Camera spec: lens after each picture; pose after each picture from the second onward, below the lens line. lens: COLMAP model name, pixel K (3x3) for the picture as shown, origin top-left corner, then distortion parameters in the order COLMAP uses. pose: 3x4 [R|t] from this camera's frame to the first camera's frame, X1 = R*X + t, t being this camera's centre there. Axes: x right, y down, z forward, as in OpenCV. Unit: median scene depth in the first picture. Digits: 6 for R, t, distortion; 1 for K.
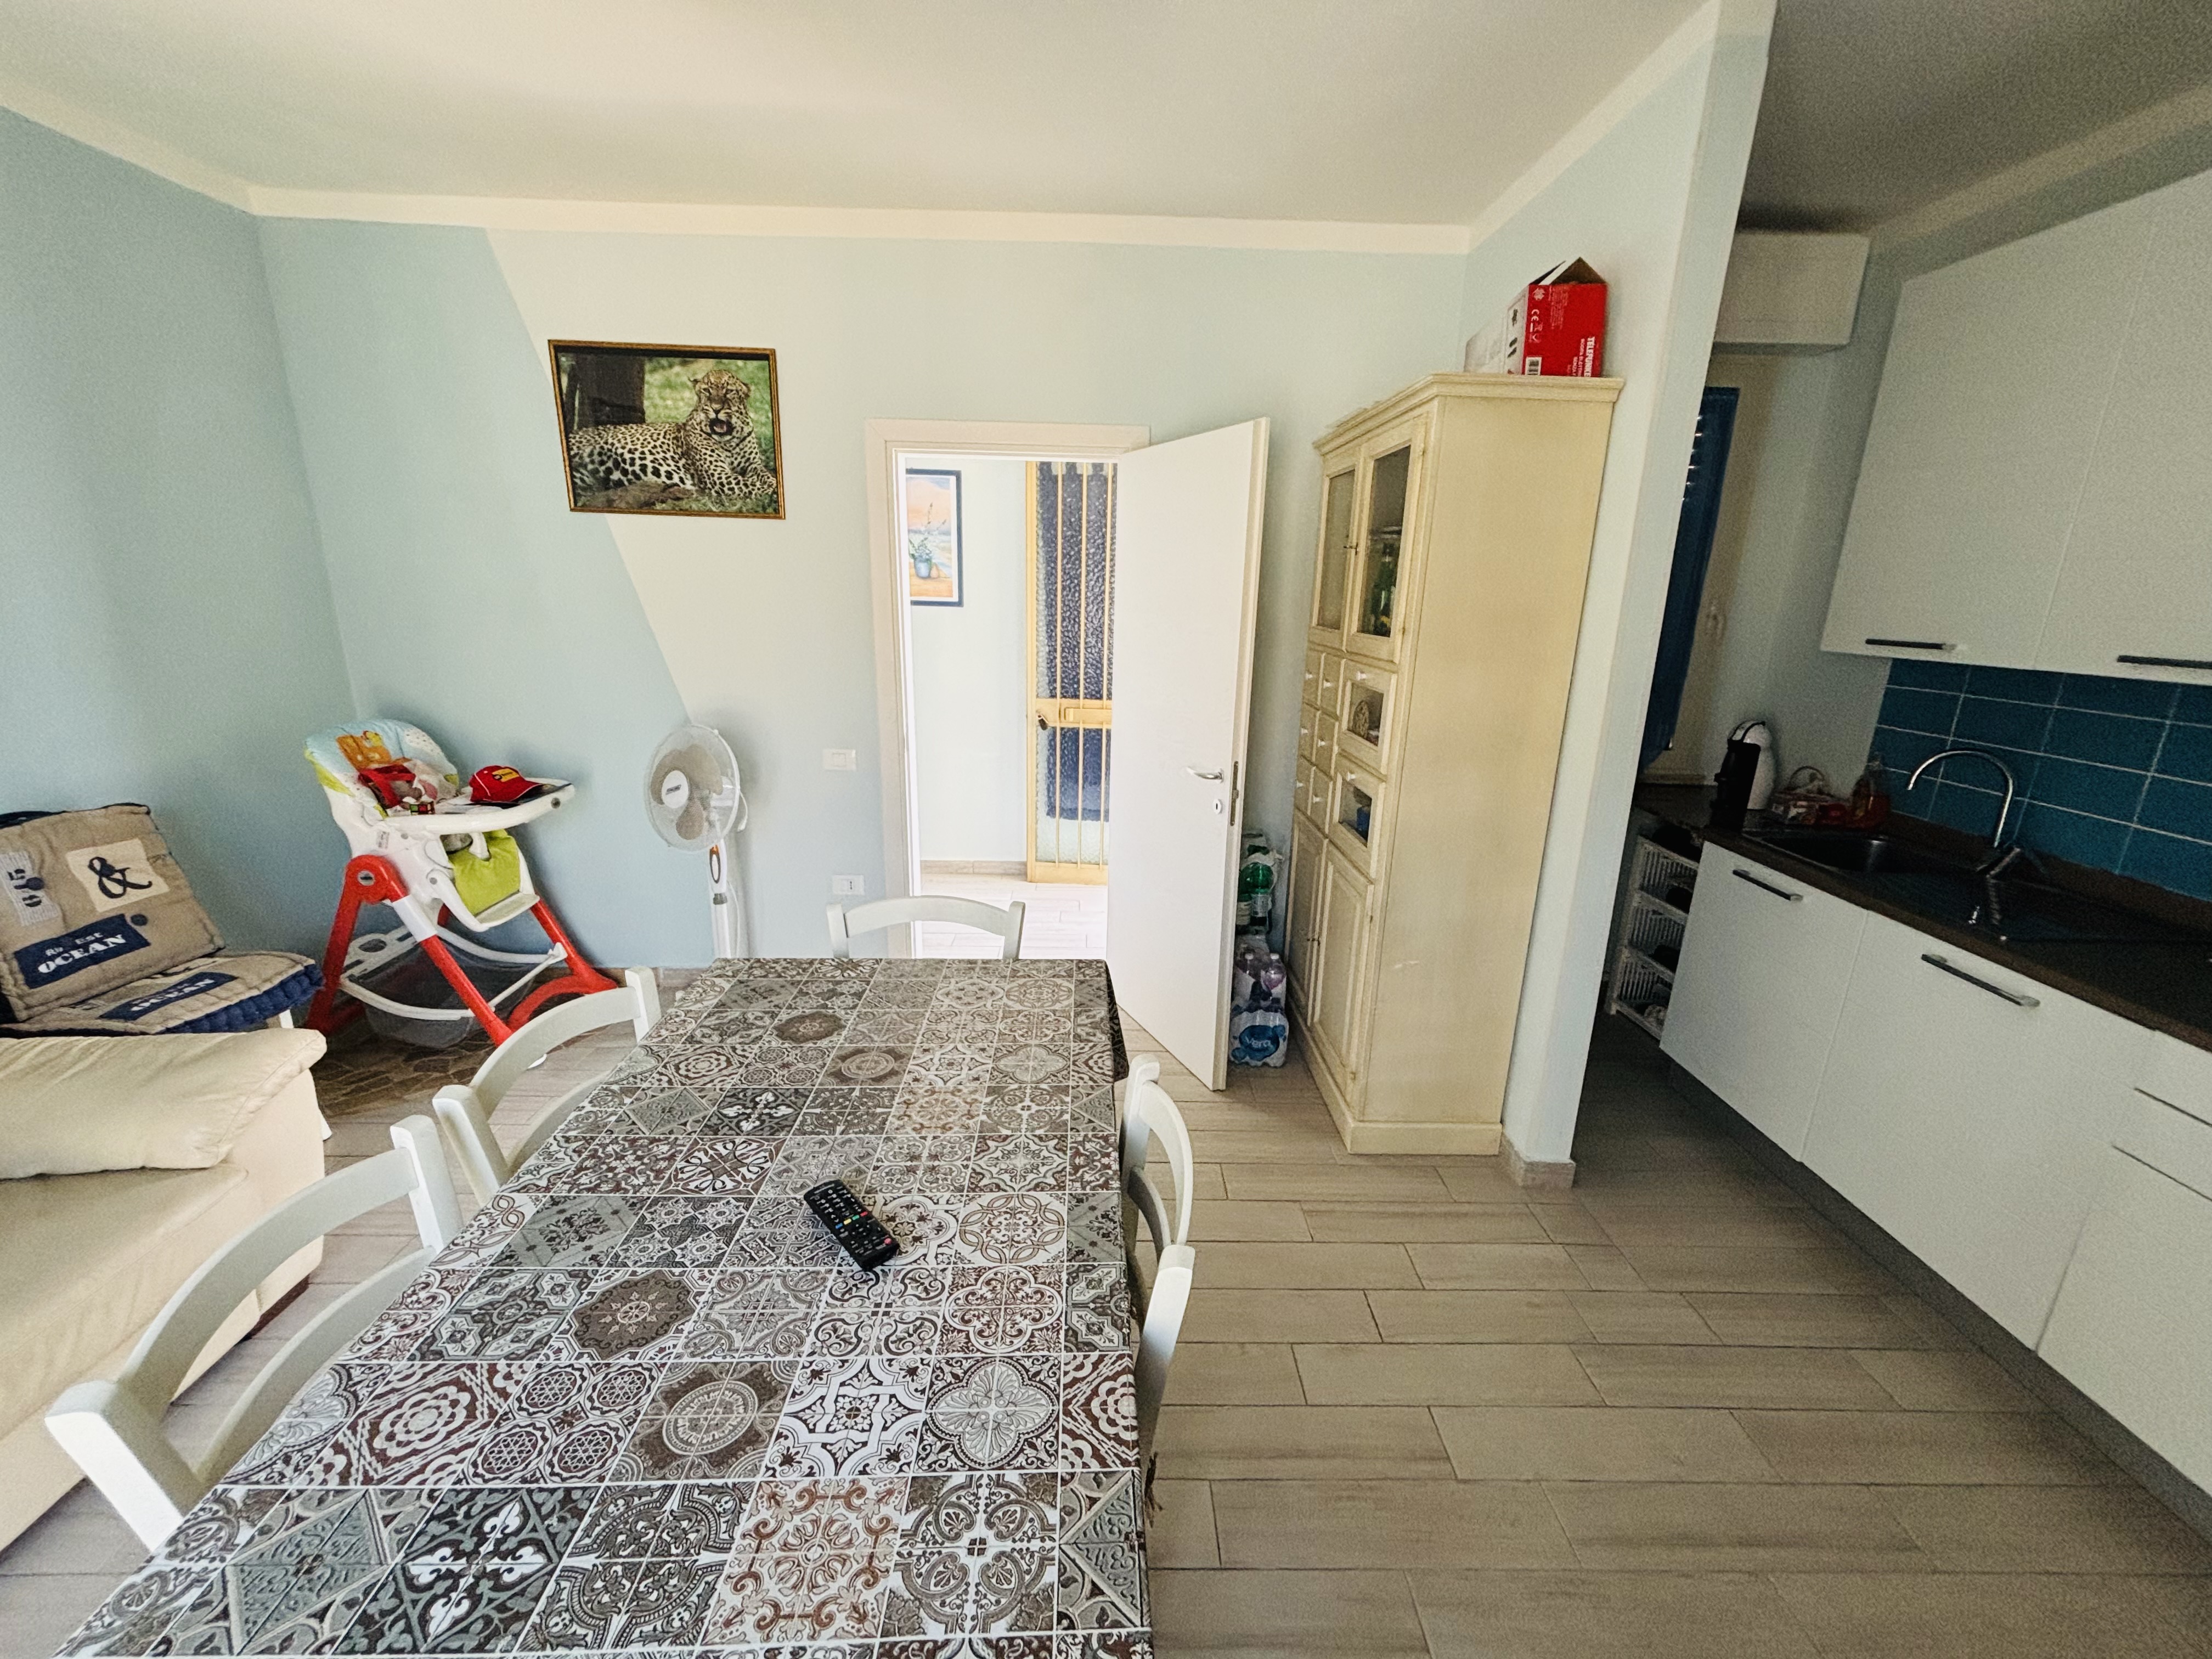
lens RADIAL K [[895.2, 0, 1106.0], [0, 895.2, 829.5], [0, 0, 1]] dist [-0.000850, 0.002052]
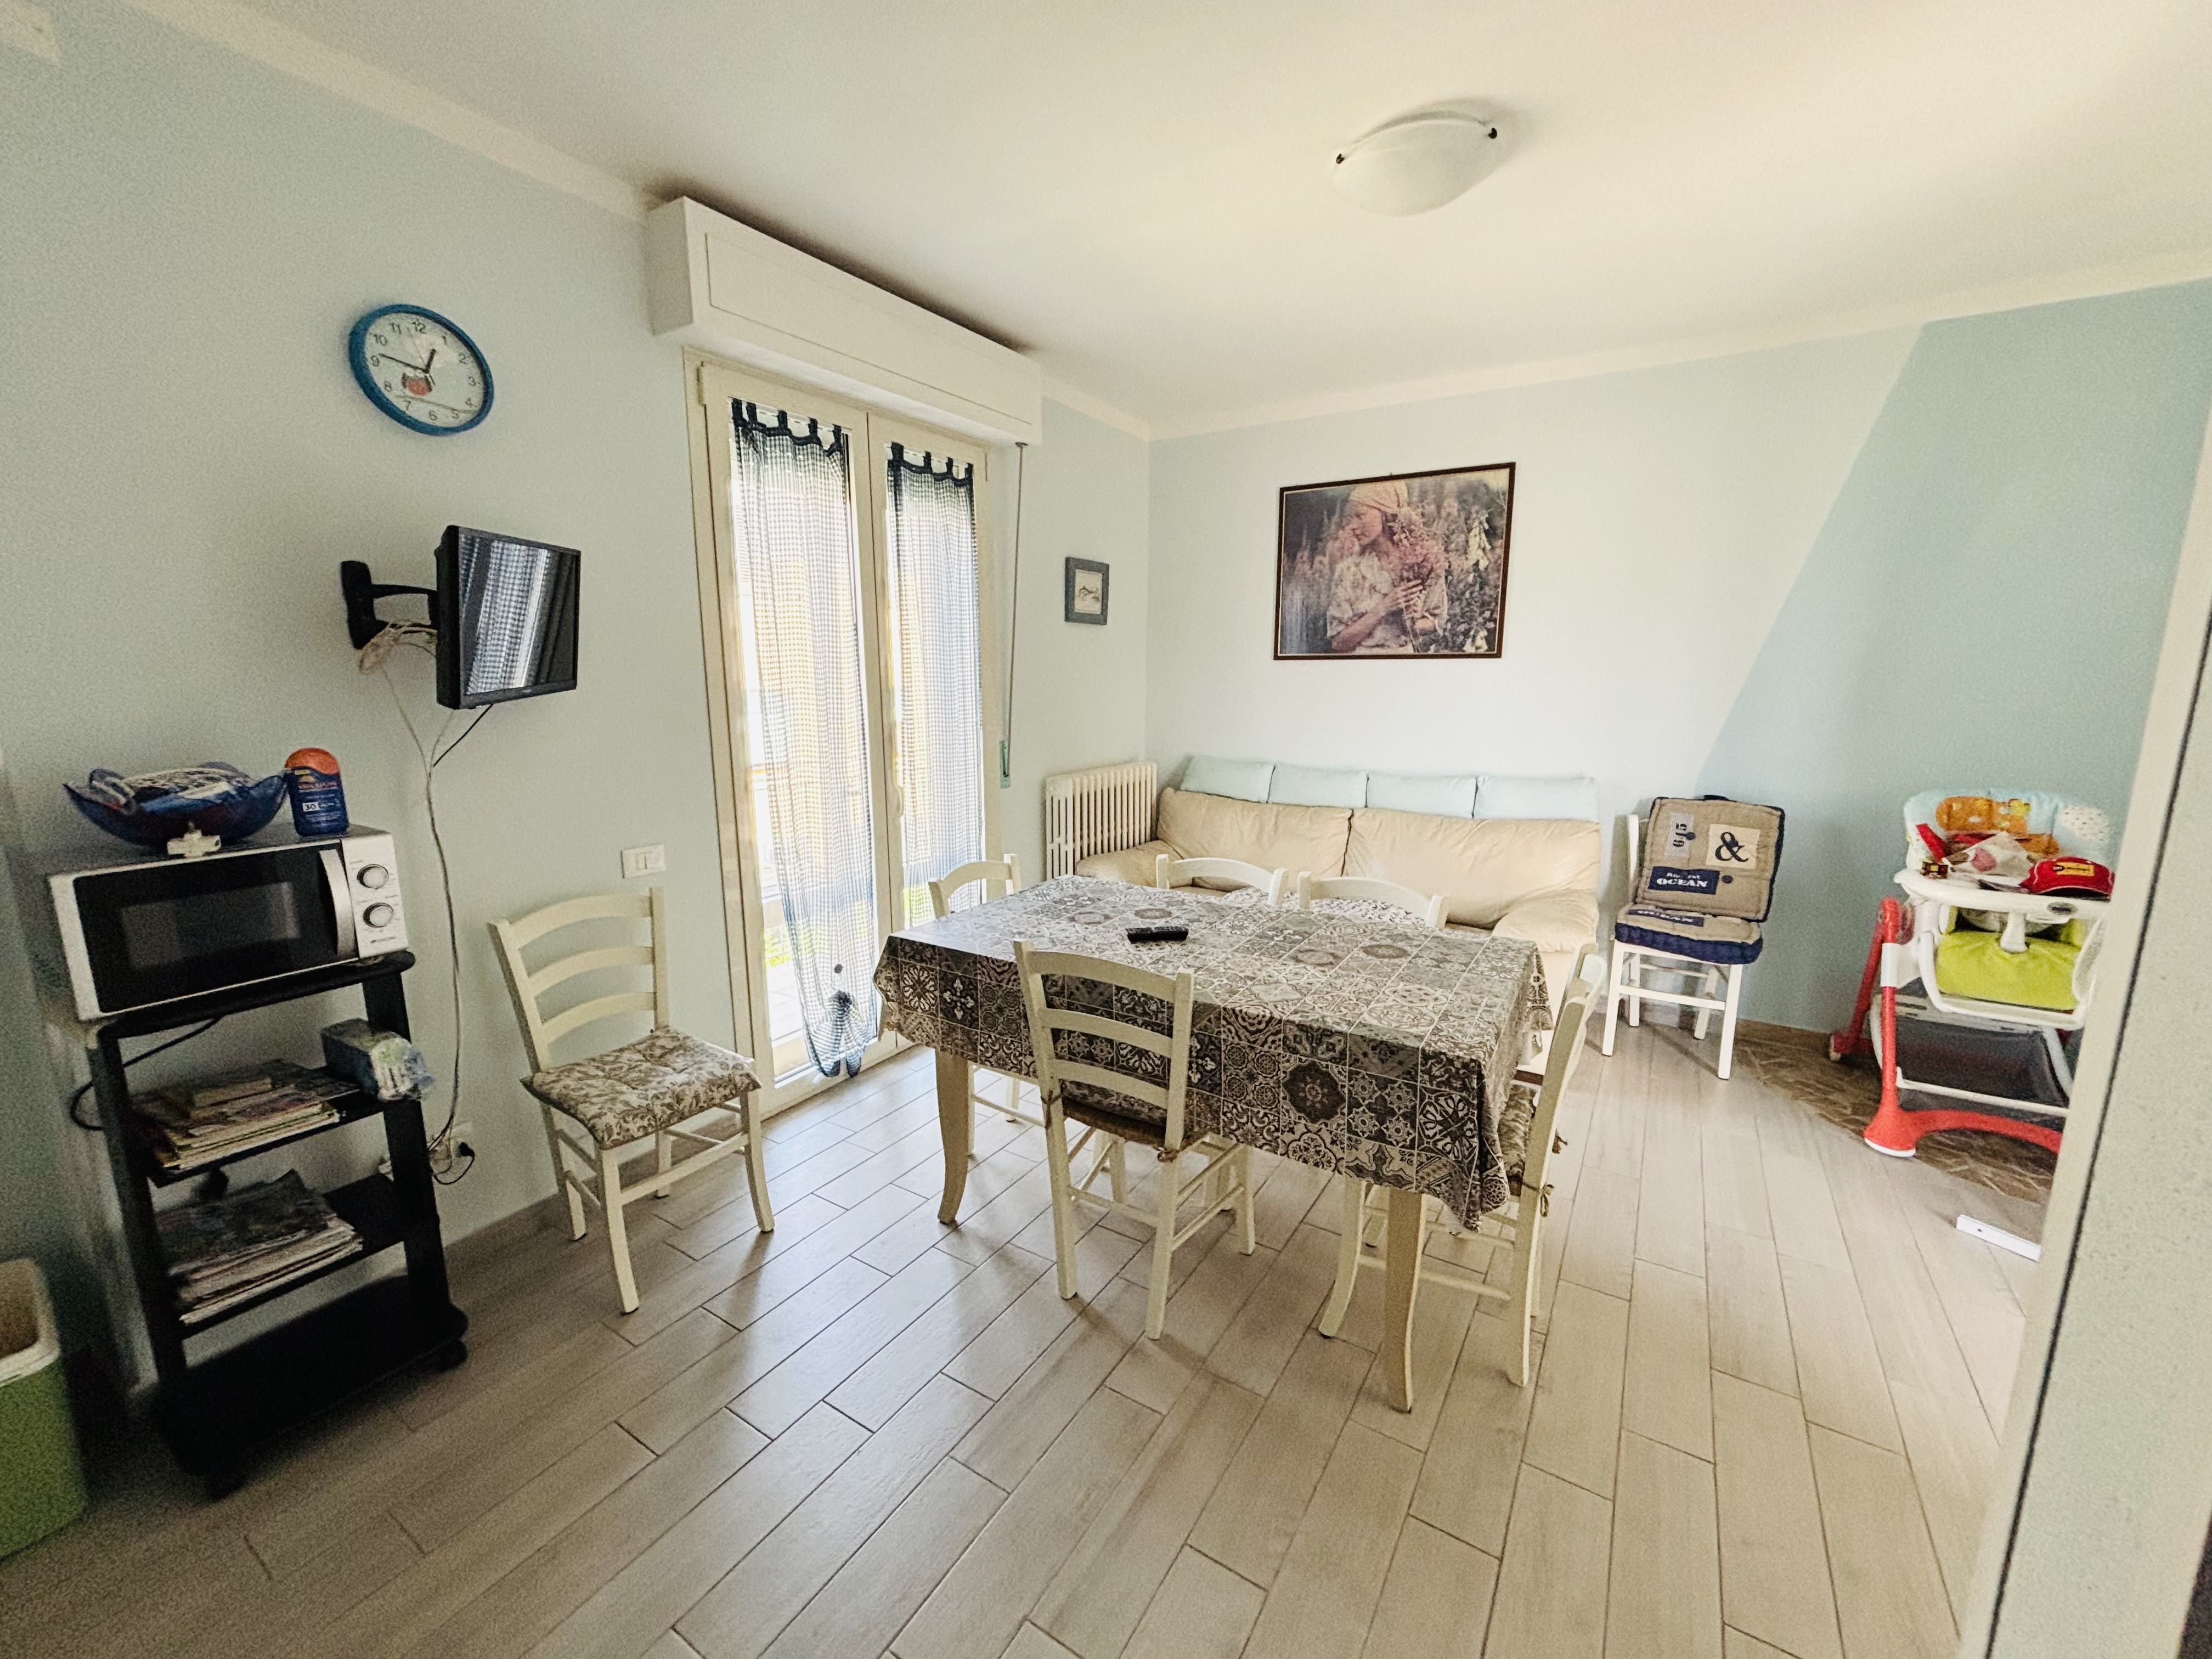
lens RADIAL K [[895.2, 0, 1106.0], [0, 895.2, 829.5], [0, 0, 1]] dist [-0.000850, 0.002052]
pose [[-0.550912, 0.128928, -0.824544, 0.746902], [-0.235341, 0.923899, 0.301705, -0.194284], [0.800694, 0.360262, -0.478645, 0.933048]]
